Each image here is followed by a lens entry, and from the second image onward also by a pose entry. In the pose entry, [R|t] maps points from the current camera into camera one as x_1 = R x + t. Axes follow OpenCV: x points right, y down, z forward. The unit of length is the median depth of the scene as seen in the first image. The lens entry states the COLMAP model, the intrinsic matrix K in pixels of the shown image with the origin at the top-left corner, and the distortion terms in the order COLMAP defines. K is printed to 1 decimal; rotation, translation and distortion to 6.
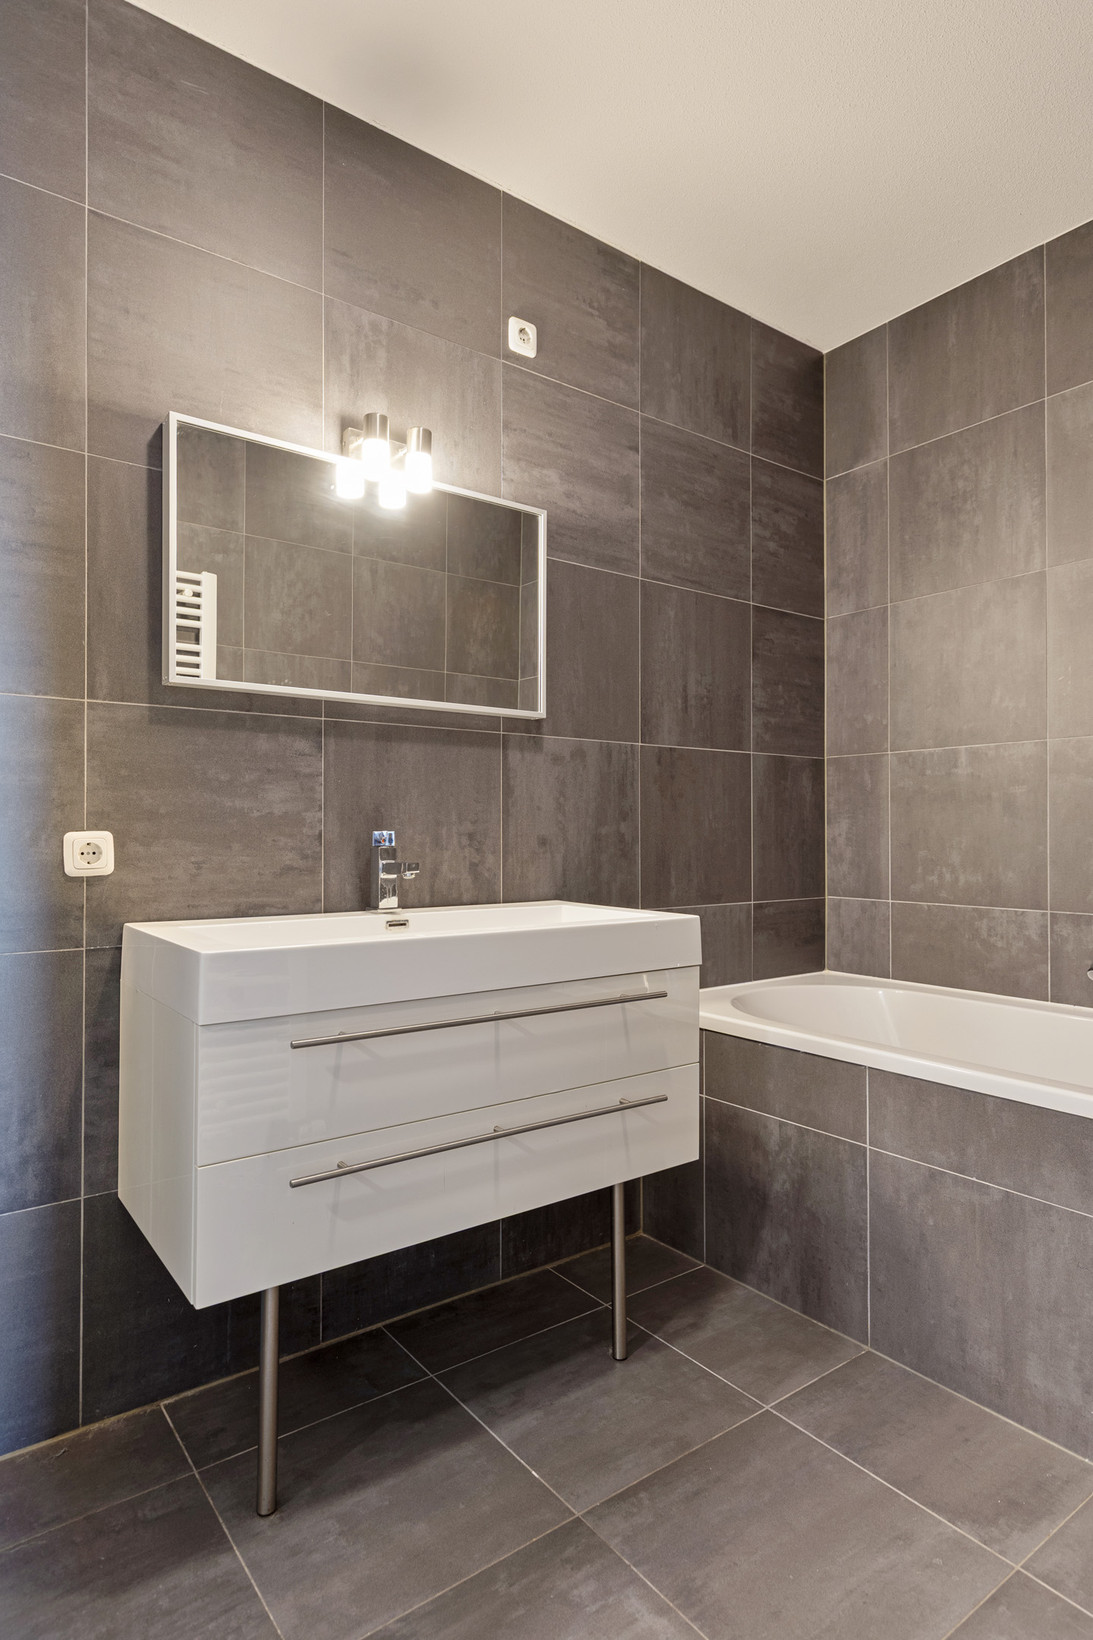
lens RADIAL K [[892.5, 0, 535.8], [0, 892.5, 827.9], [0, 0, 1]] dist [-0.002967, 0.000025]
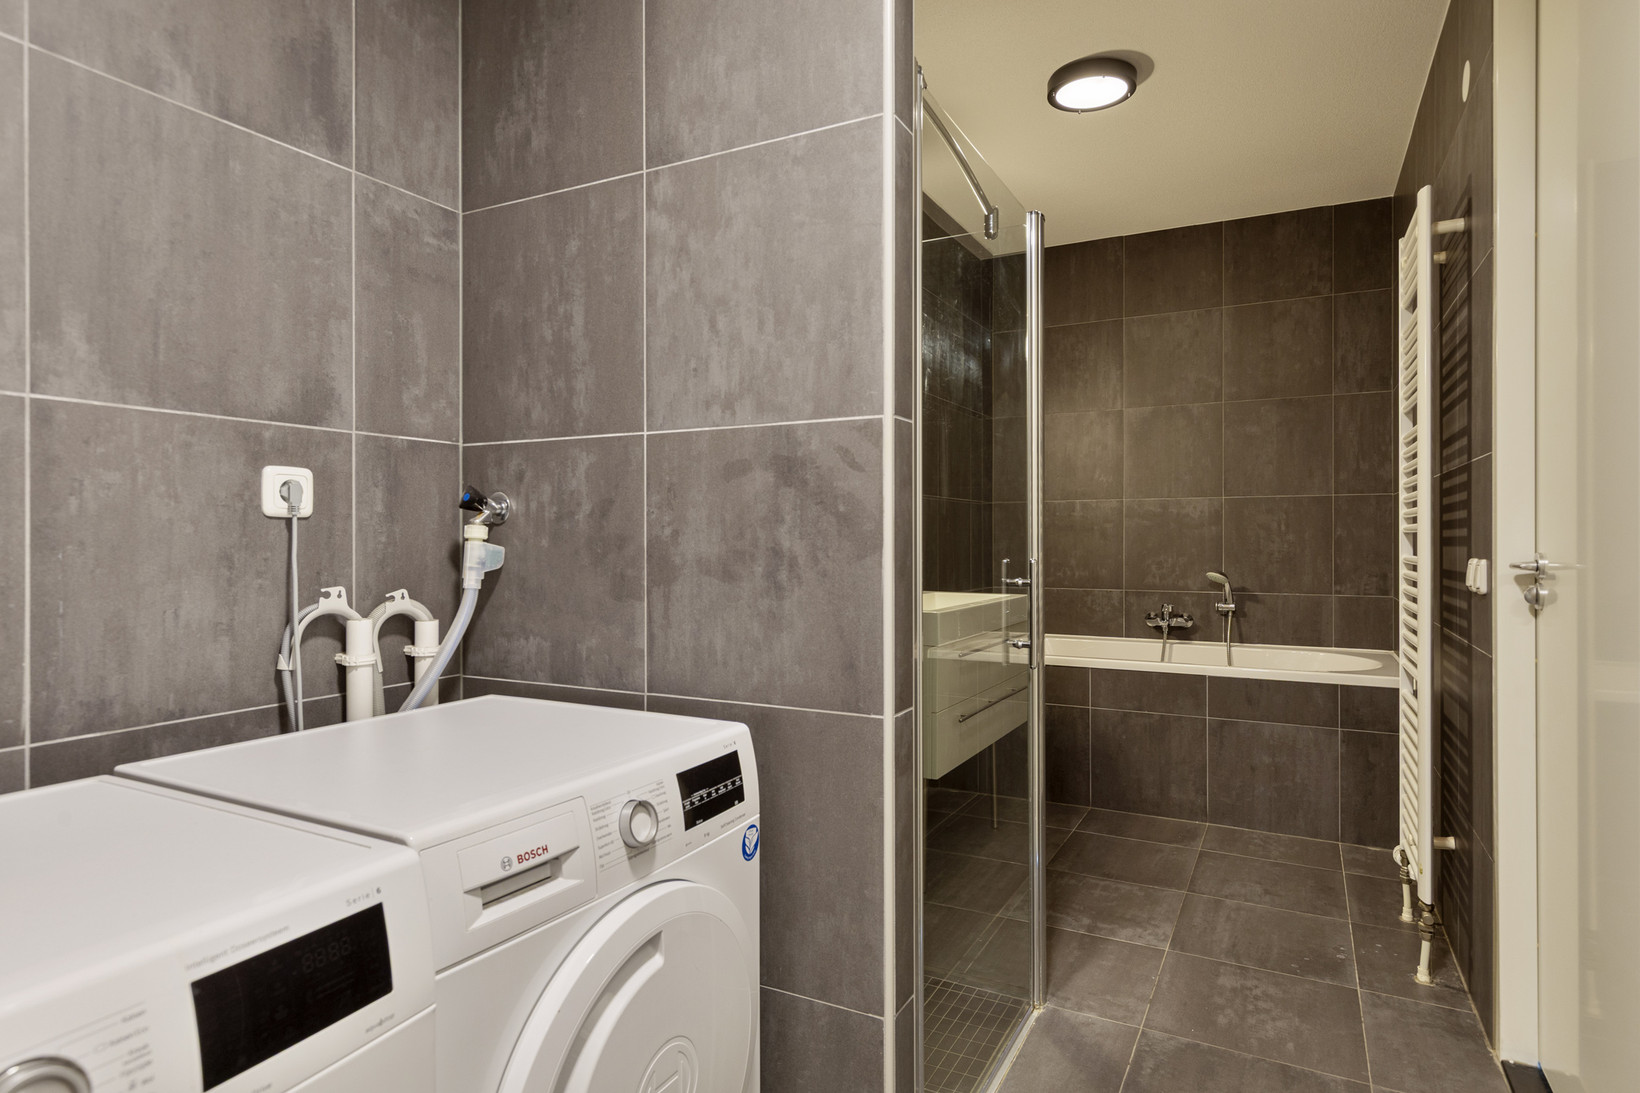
lens RADIAL K [[892.5, 0, 831.0], [0, 892.5, 540.9], [0, 0, 1]] dist [-0.002967, 0.000025]
pose [[0.897951, -0.003579, 0.440080, -0.815639], [-0.002064, 0.999922, 0.012343, -0.033009], [-0.440090, -0.011992, 0.897874, -0.427584]]
